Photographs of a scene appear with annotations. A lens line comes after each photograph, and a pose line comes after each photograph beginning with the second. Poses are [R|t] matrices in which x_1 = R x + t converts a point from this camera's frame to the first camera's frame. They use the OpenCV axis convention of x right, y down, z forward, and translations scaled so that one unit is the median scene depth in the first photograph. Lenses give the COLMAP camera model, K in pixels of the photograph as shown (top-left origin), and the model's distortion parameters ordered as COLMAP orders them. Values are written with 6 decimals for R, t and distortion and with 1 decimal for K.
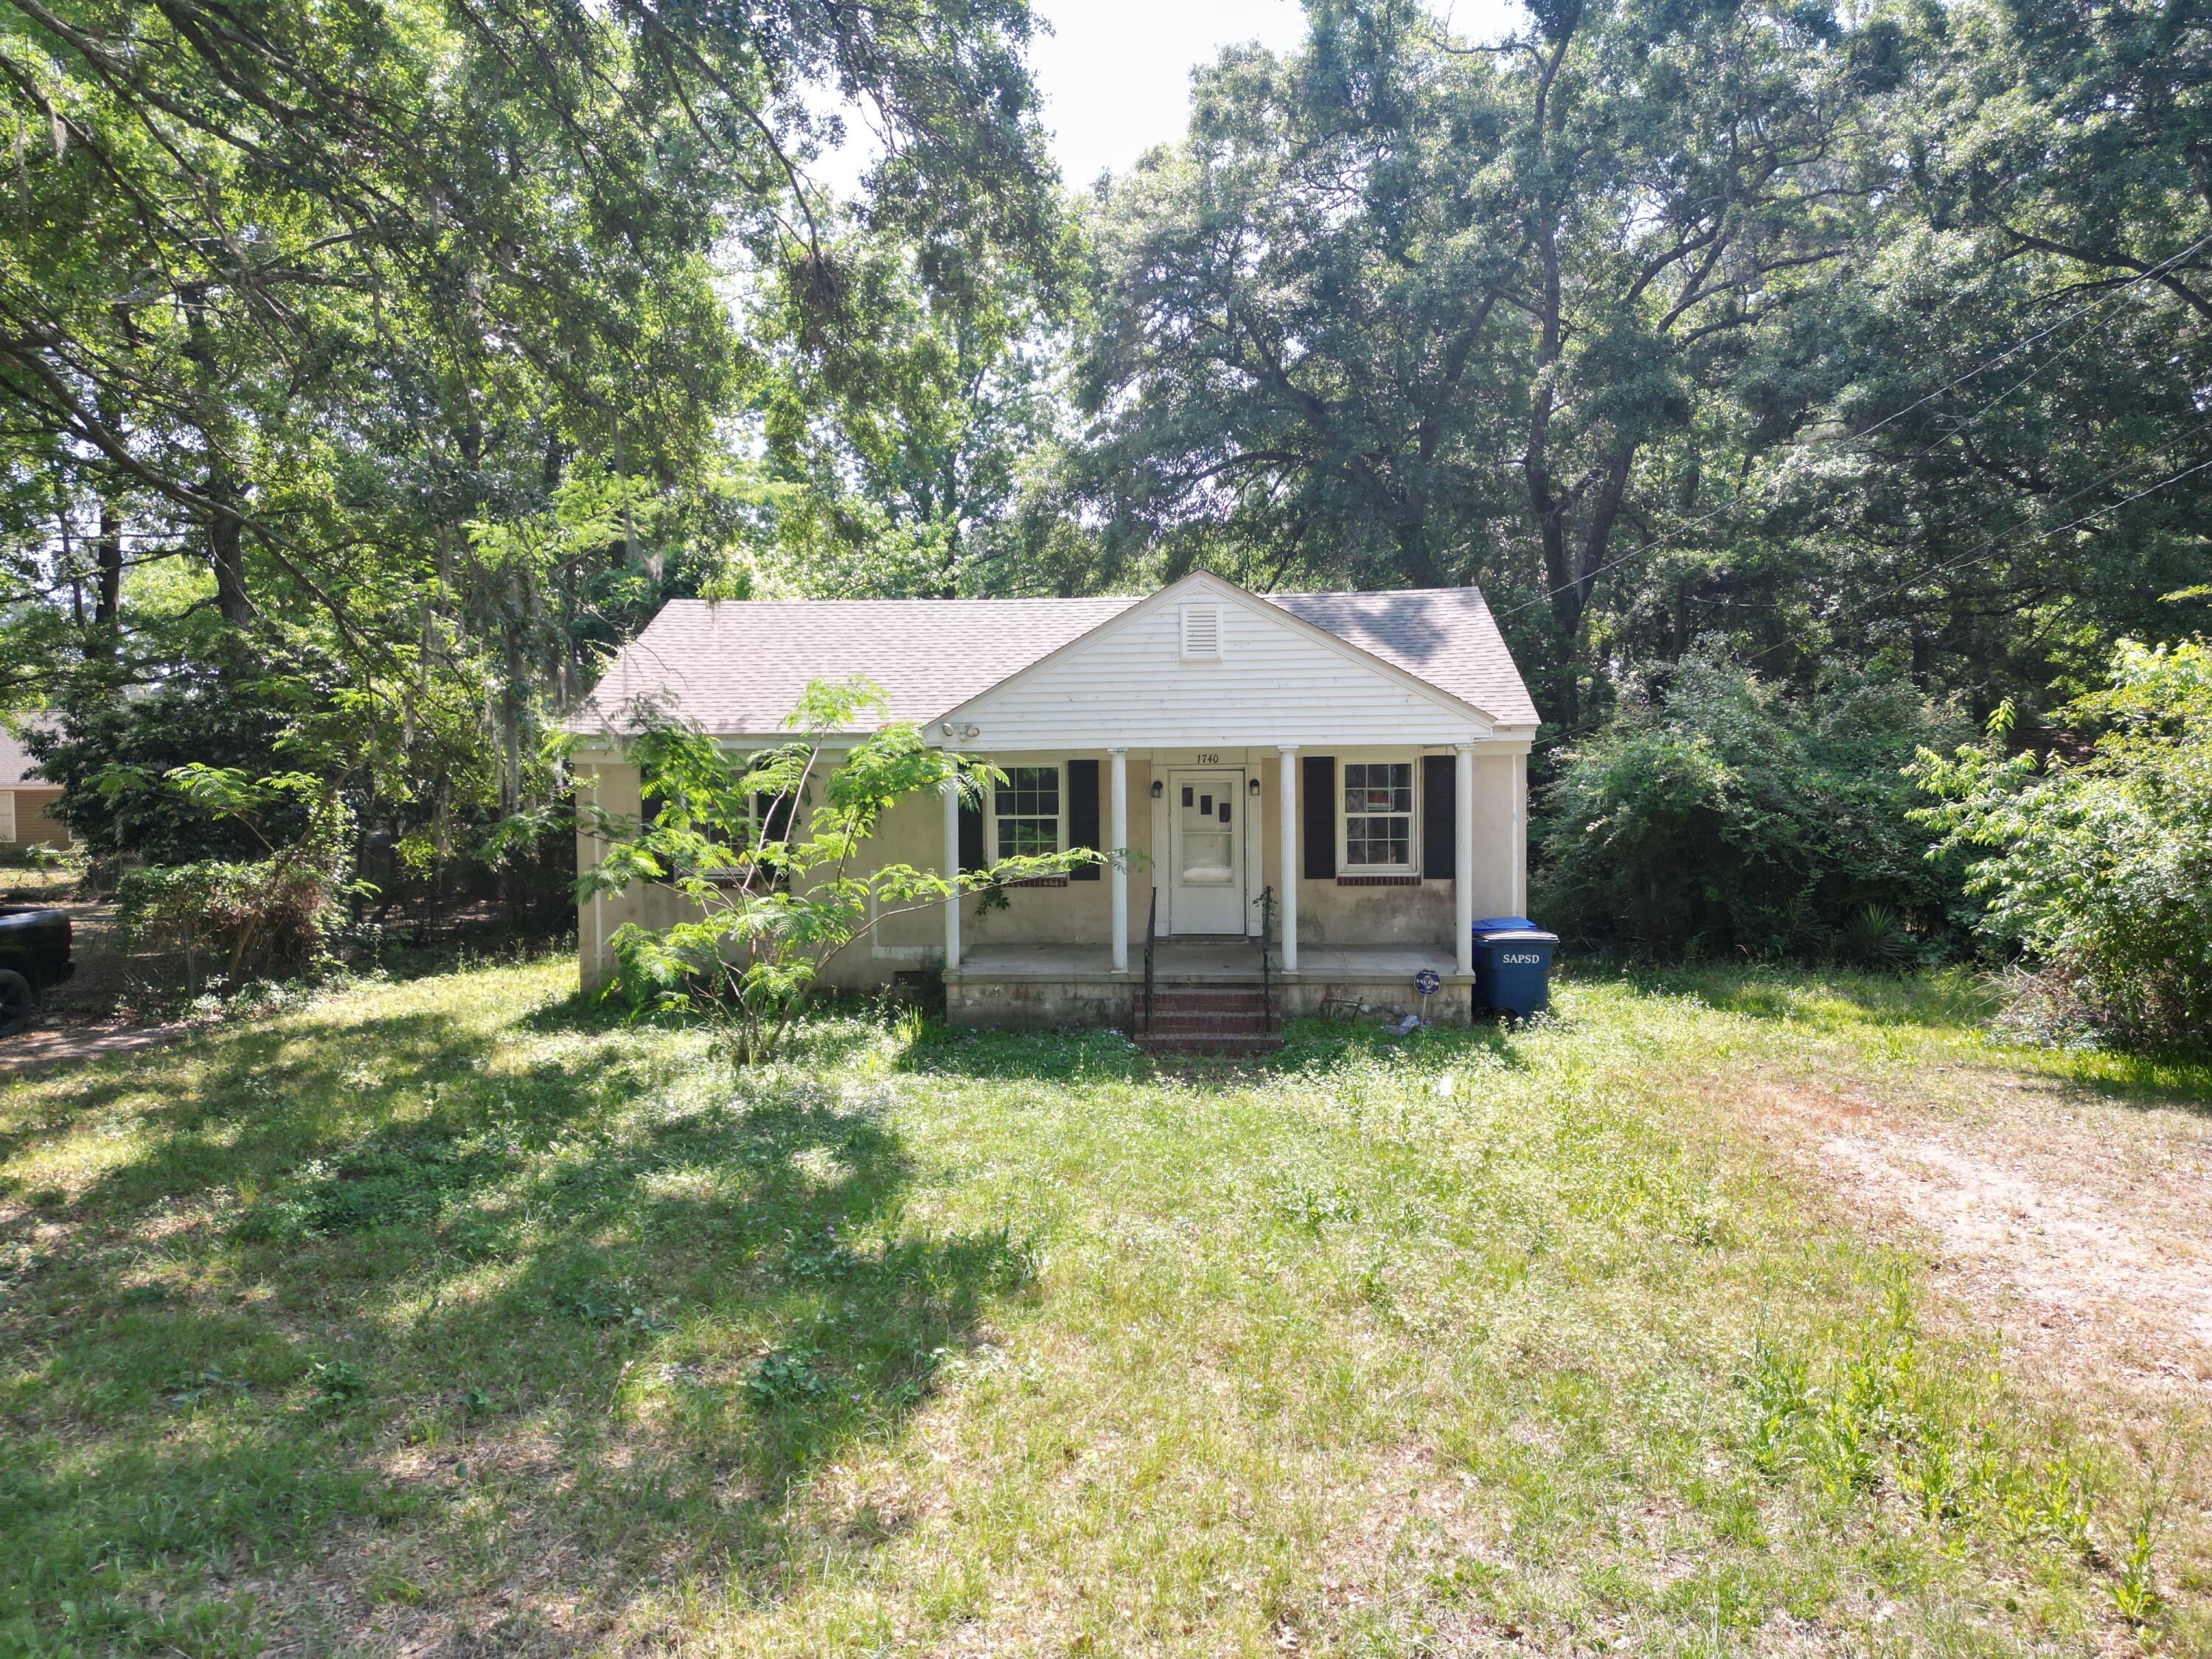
lens RADIAL K [[1552.6, 0, 1107.0], [0, 1552.6, 825.9], [0, 0, 1]] dist [0.077991, -0.074748]
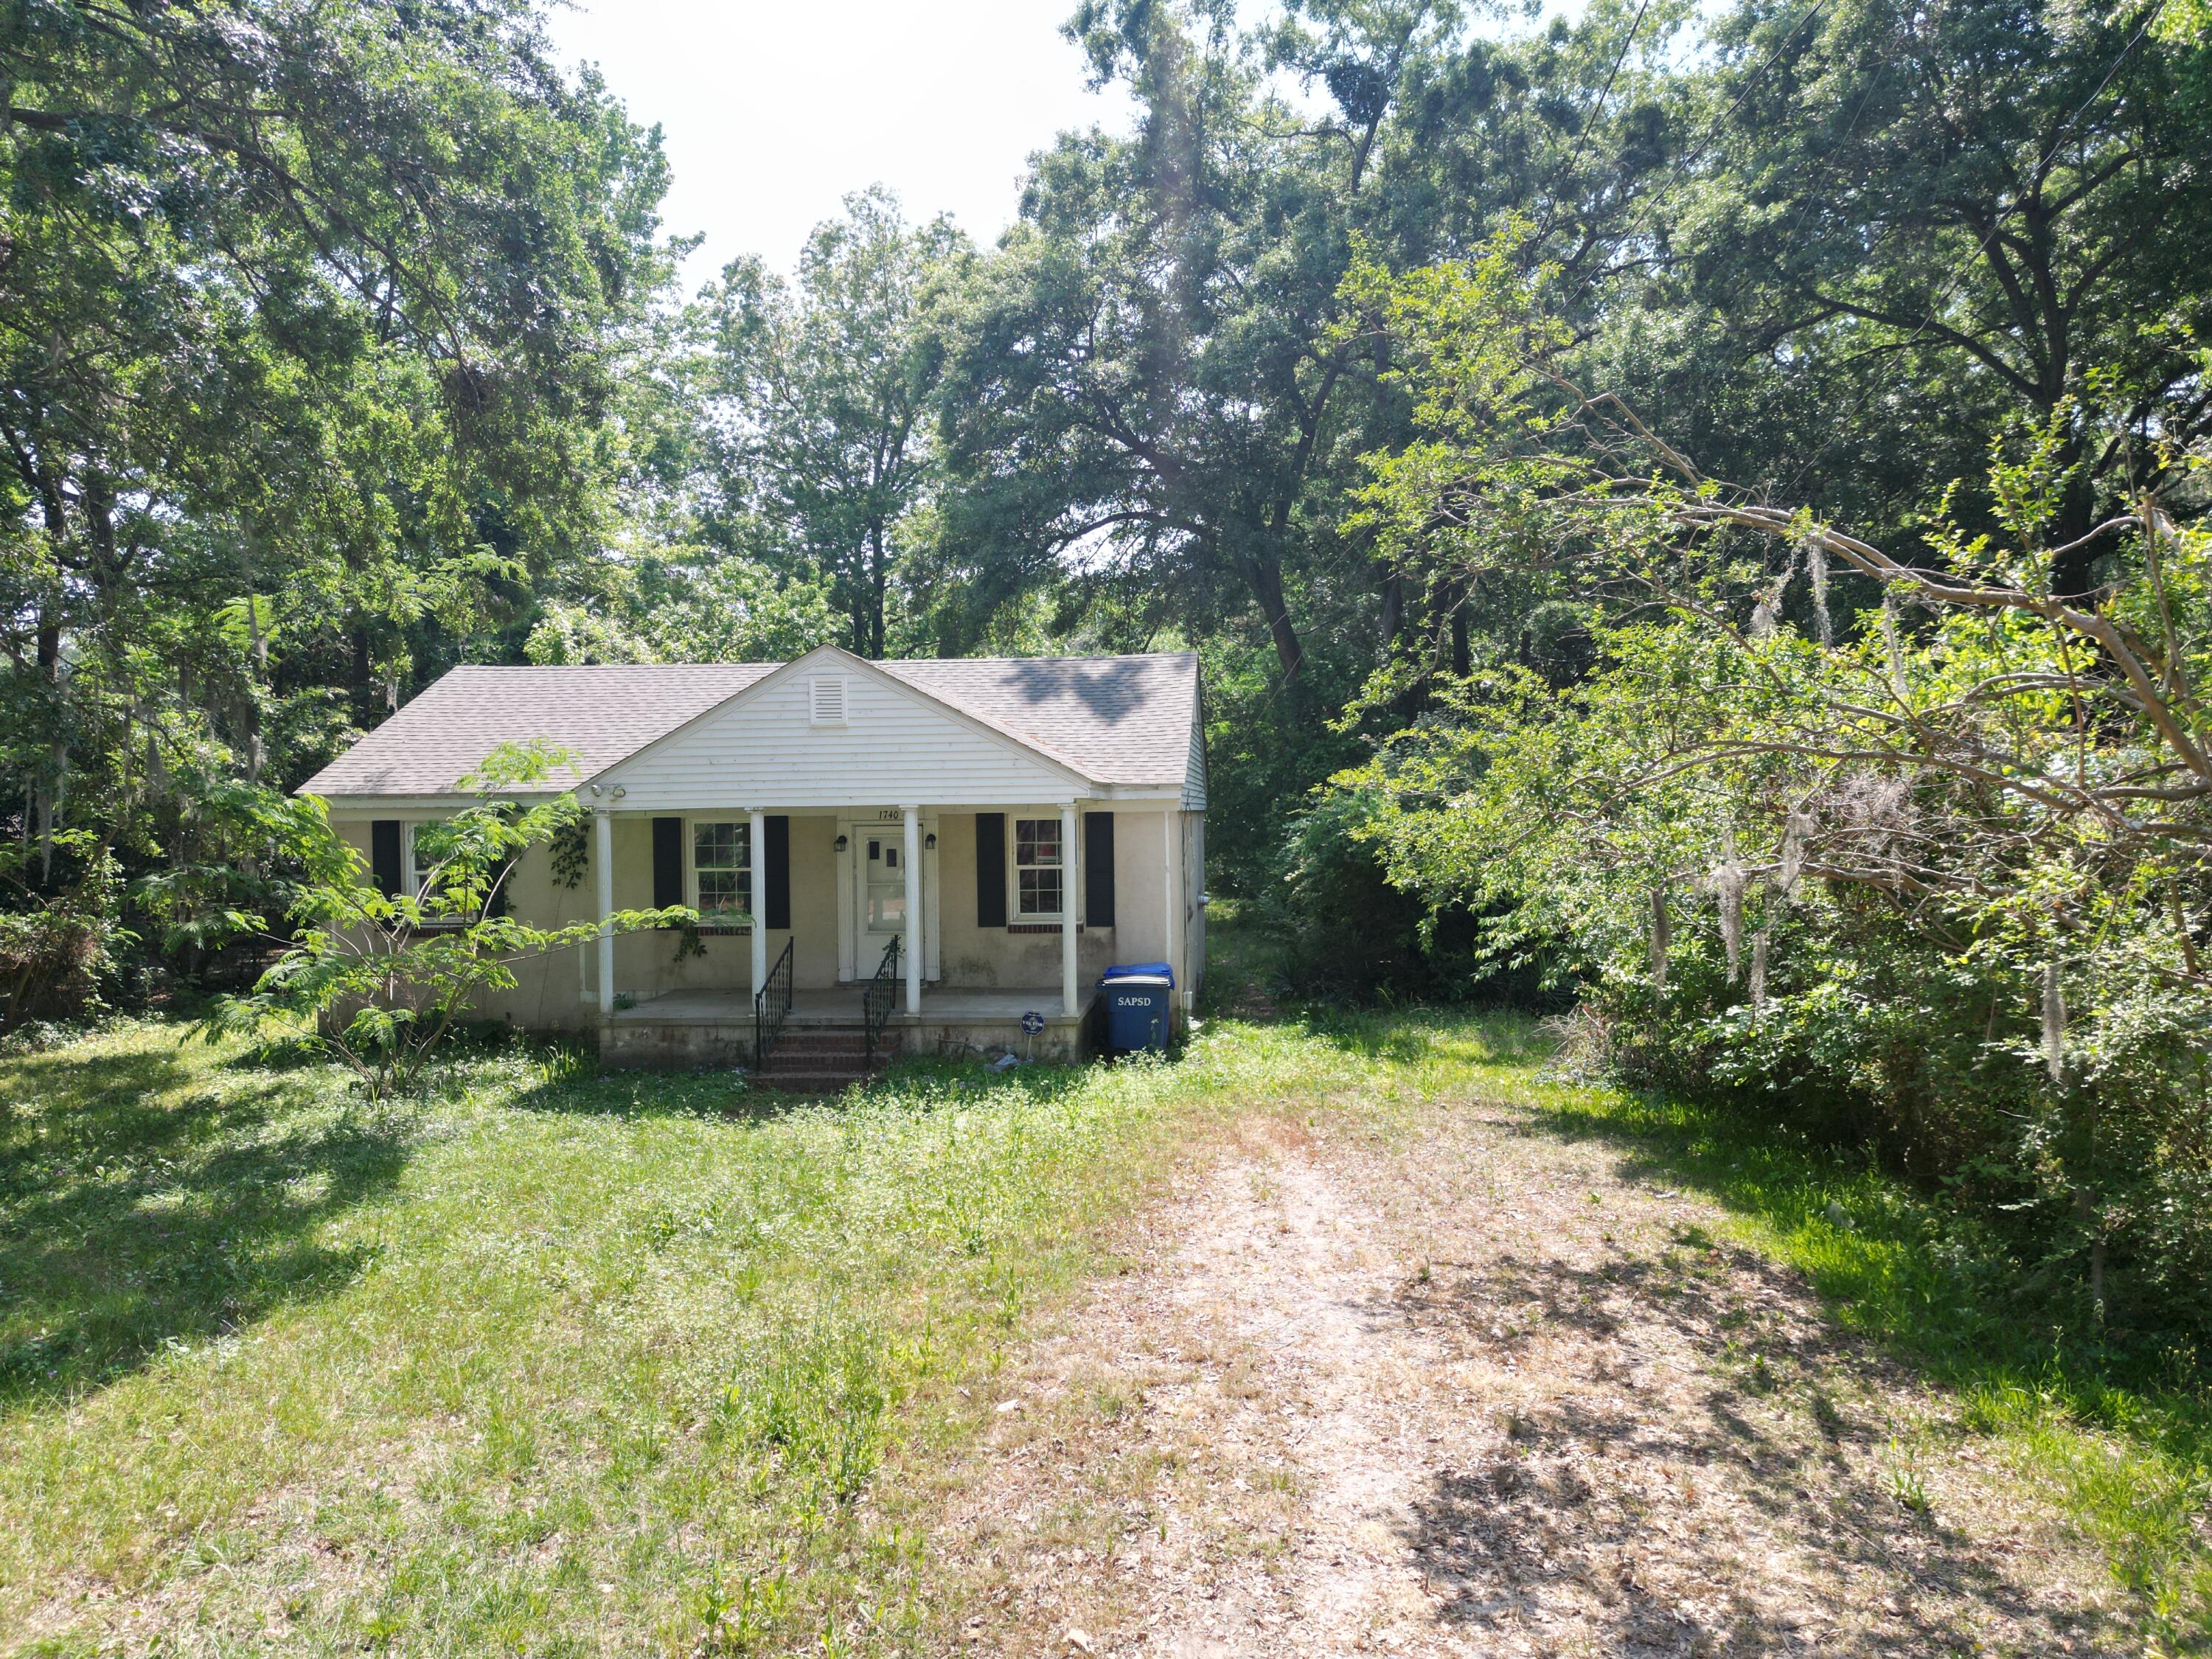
lens RADIAL K [[1552.6, 0, 1105.9], [0, 1552.6, 827.1], [0, 0, 1]] dist [0.077991, -0.074748]
pose [[0.999042, -0.002233, -0.043704, 0.261714], [0.001146, 0.999689, -0.024895, -0.008026], [0.043746, 0.024821, 0.998734, -0.068165]]
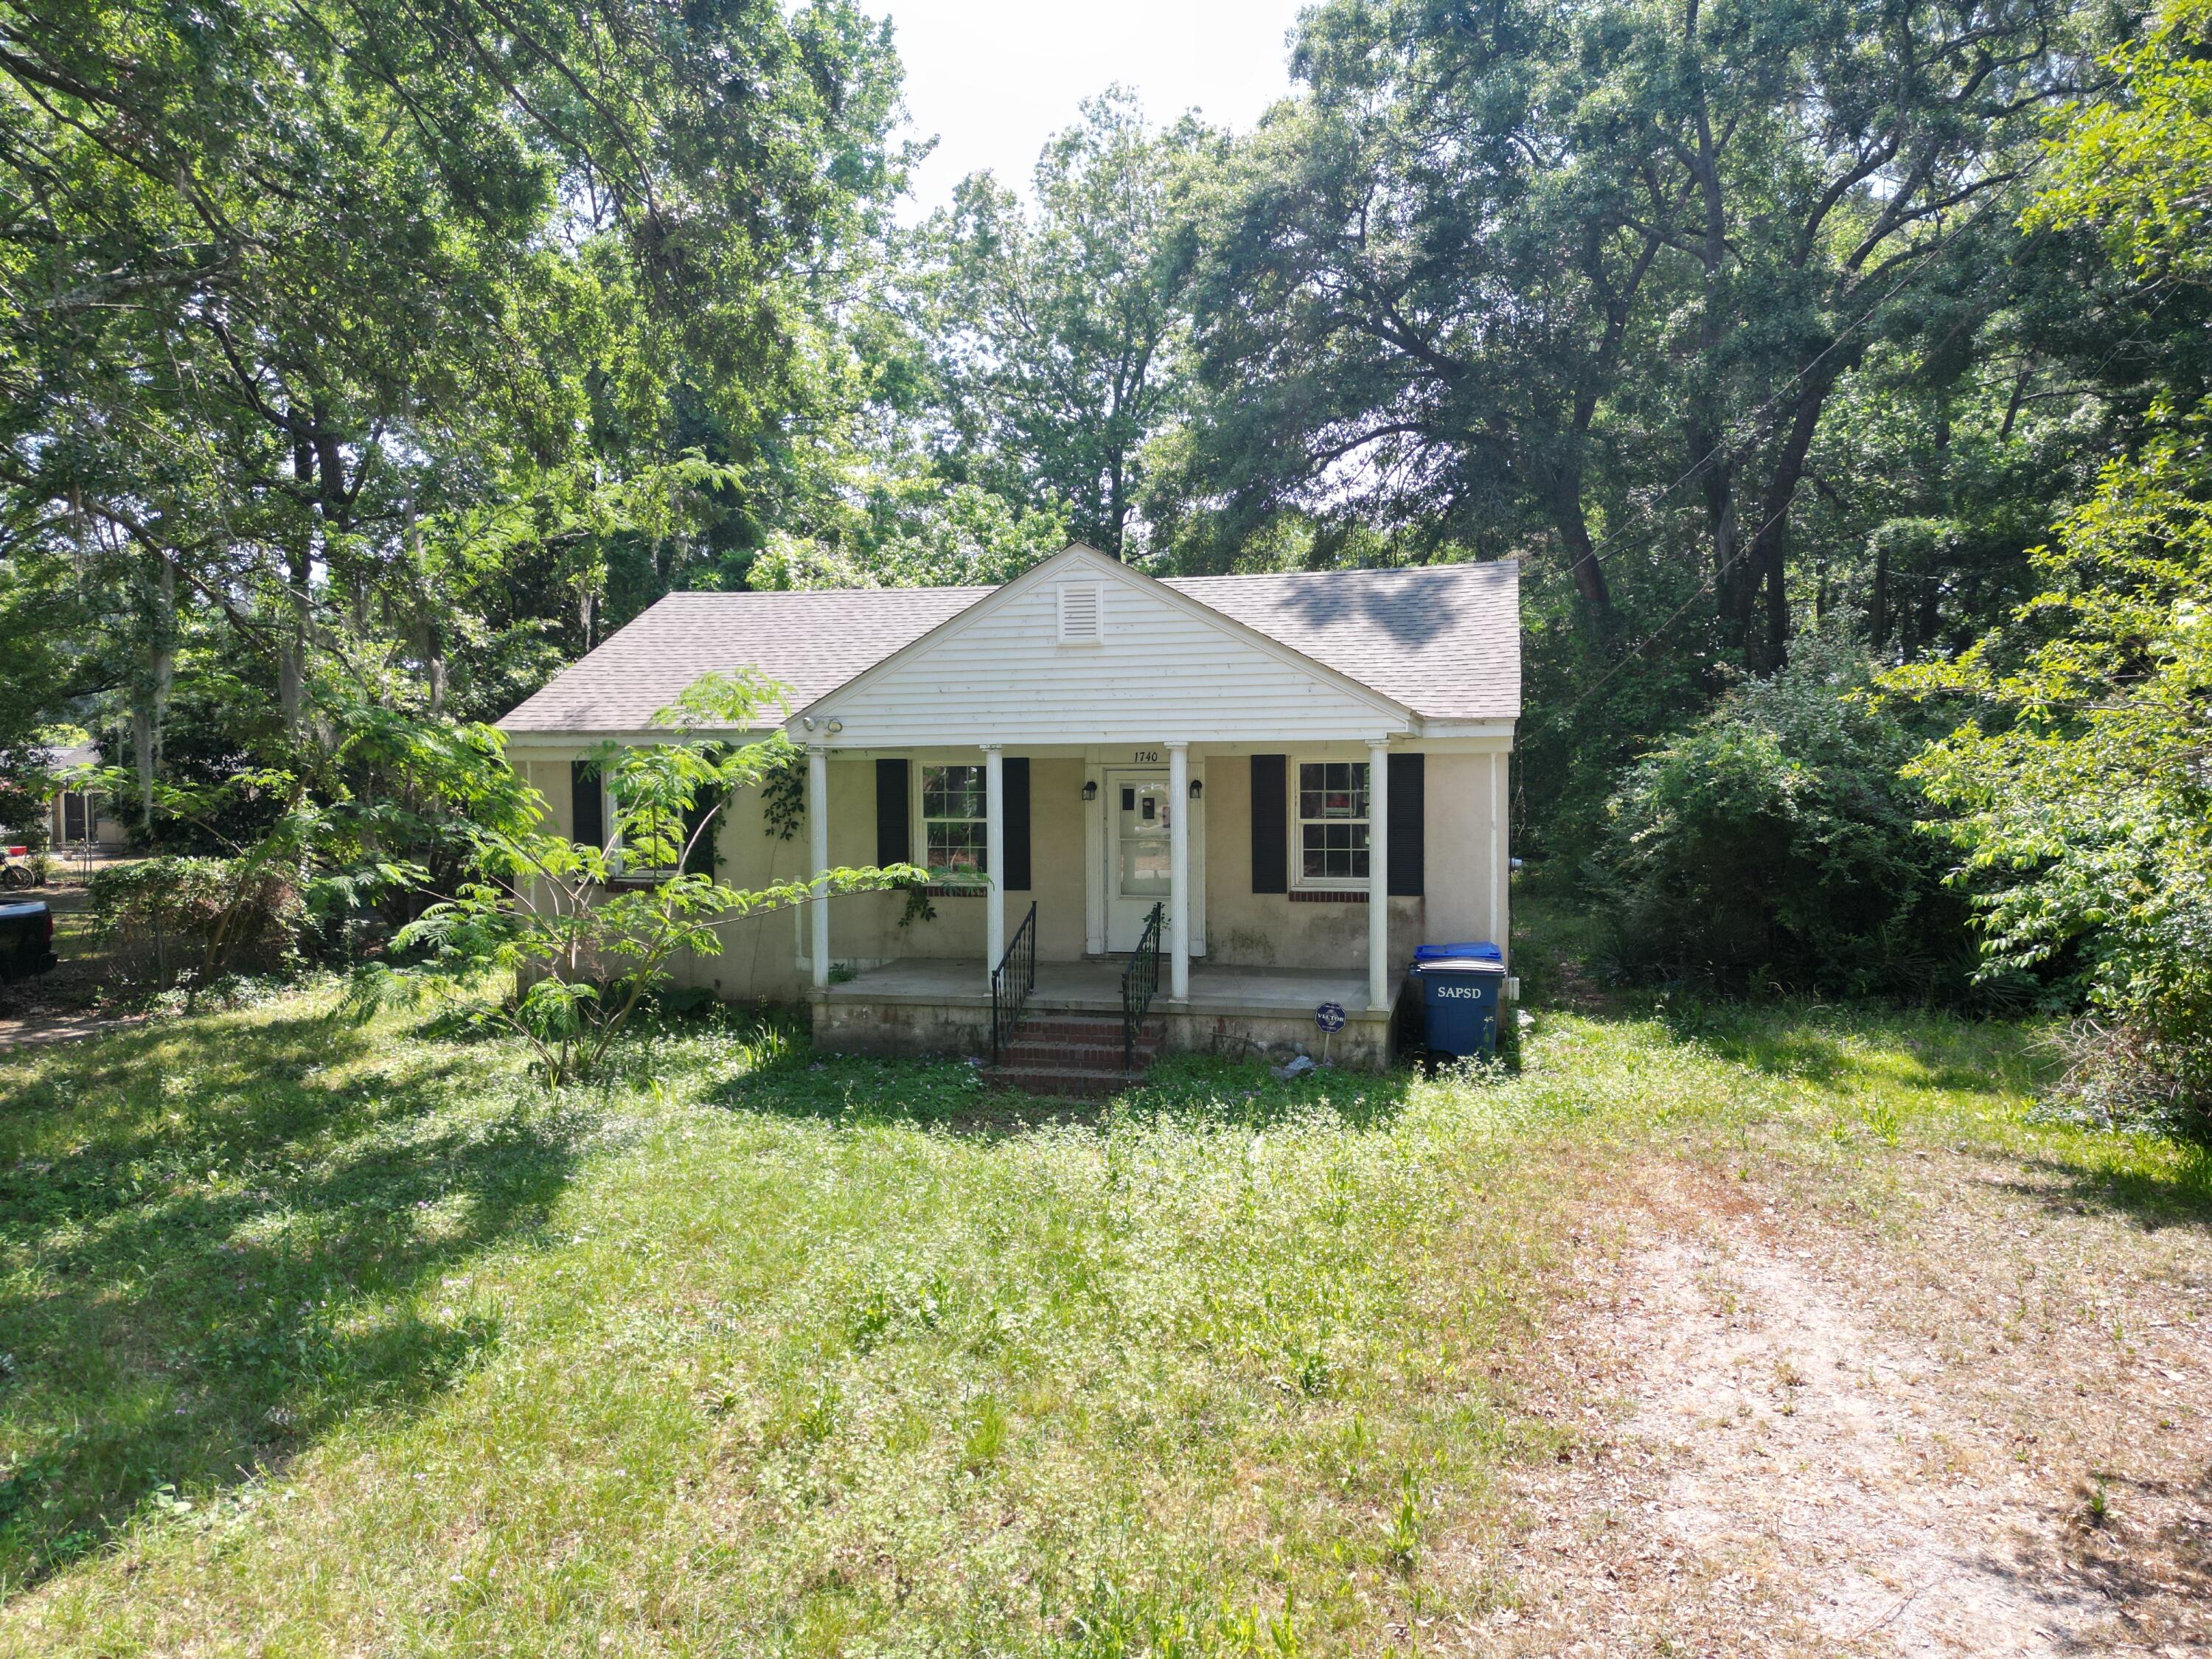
lens RADIAL K [[1552.6, 0, 1108.2], [0, 1552.6, 827.6], [0, 0, 1]] dist [0.077991, -0.074748]
pose [[0.982600, 0.009813, -0.185473, 0.209232], [-0.009227, 0.999949, 0.004020, -0.005949], [0.185503, -0.002238, 0.982641, 0.115237]]
